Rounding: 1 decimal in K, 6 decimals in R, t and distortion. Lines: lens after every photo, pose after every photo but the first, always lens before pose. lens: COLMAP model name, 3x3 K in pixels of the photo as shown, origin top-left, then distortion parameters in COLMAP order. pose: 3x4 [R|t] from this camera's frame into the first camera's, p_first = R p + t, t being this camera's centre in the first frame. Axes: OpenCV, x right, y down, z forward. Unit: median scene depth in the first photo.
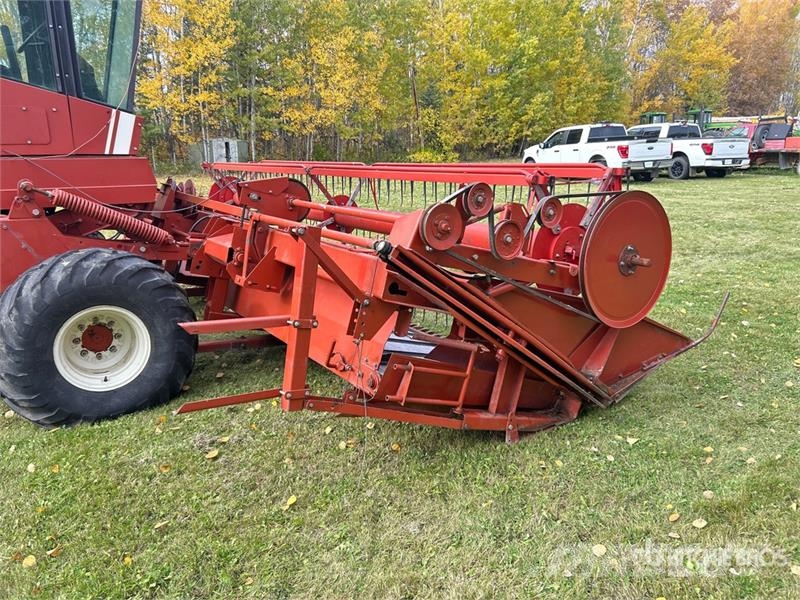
lens RADIAL K [[616.8, 0, 400.0], [0, 616.8, 300.0], [0, 0, 1]] dist [0.049699, -0.065362]
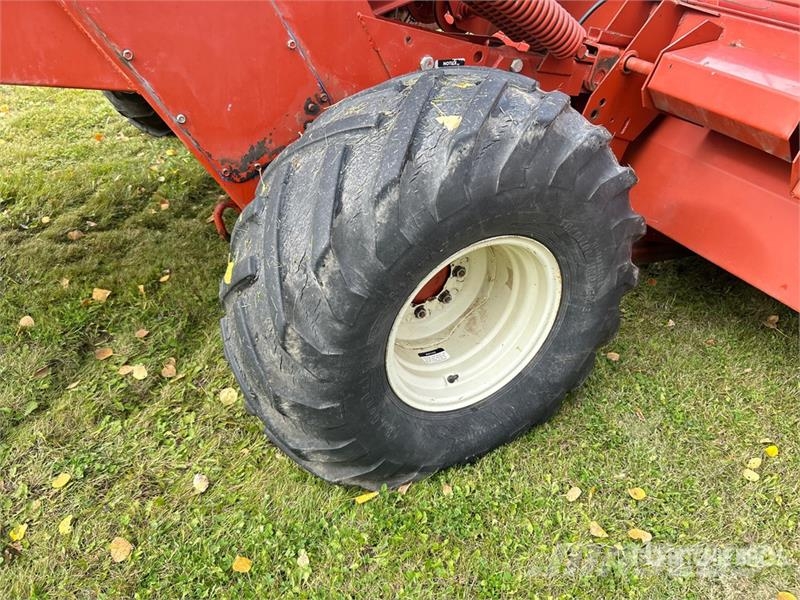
lens RADIAL K [[612.2, 0, 397.7], [0, 612.2, 311.6], [0, 0, 1]] dist [0.050556, -0.060246]
pose [[0.991756, 0.124203, -0.031508, -0.548004], [-0.104851, 0.927958, 0.357630, -0.081425], [0.073657, -0.351378, 0.933332, 0.643358]]
